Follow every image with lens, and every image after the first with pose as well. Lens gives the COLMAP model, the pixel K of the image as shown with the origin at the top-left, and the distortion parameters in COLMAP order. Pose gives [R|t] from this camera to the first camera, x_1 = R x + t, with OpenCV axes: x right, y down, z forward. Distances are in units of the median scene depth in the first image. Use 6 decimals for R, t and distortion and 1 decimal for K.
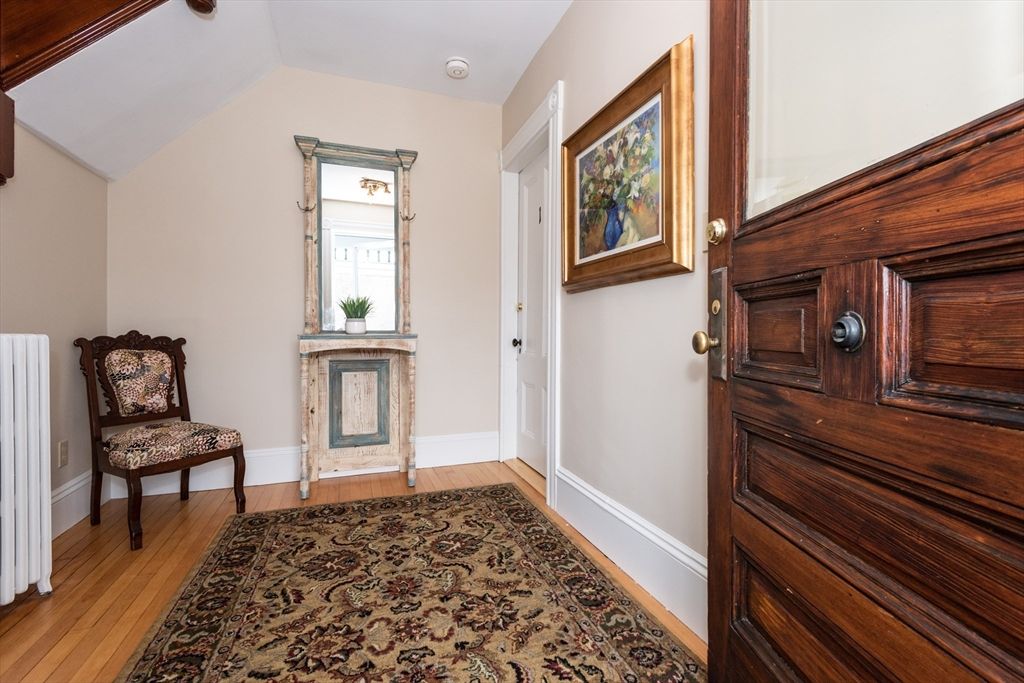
lens RADIAL K [[453.0, 0, 510.2], [0, 453.0, 338.5], [0, 0, 1]] dist [0.002671, -0.002430]
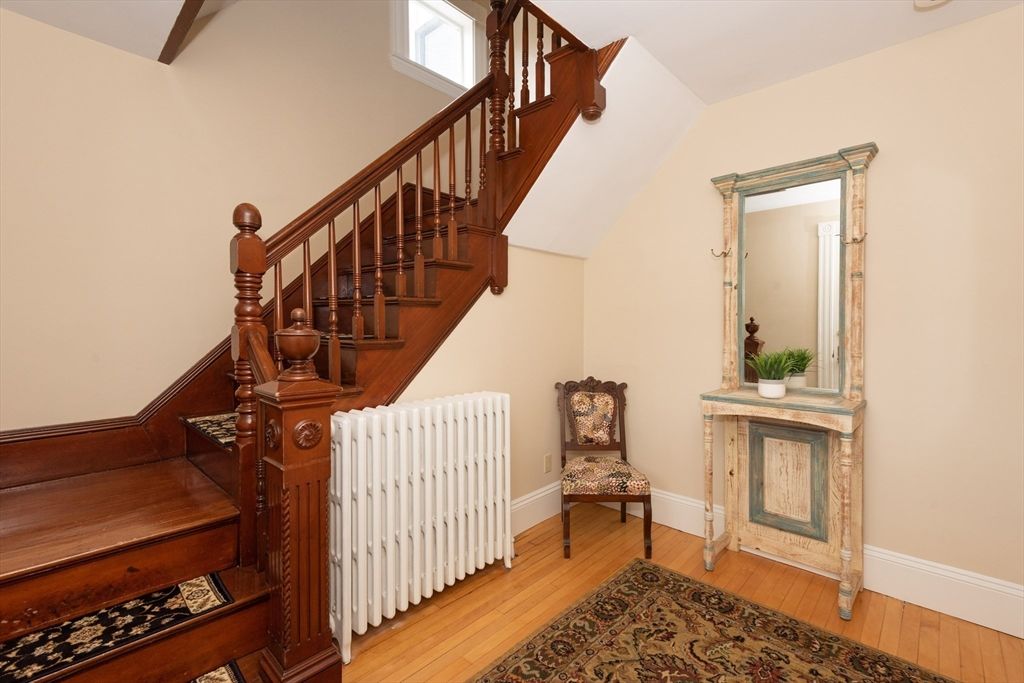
lens RADIAL K [[453.0, 0, 508.6], [0, 453.0, 334.5], [0, 0, 1]] dist [0.002671, -0.002430]
pose [[0.453600, 0.007651, -0.891172, 0.204271], [-0.003375, 0.999971, 0.006868, -0.147662], [0.891199, -0.000108, 0.453613, 0.224617]]
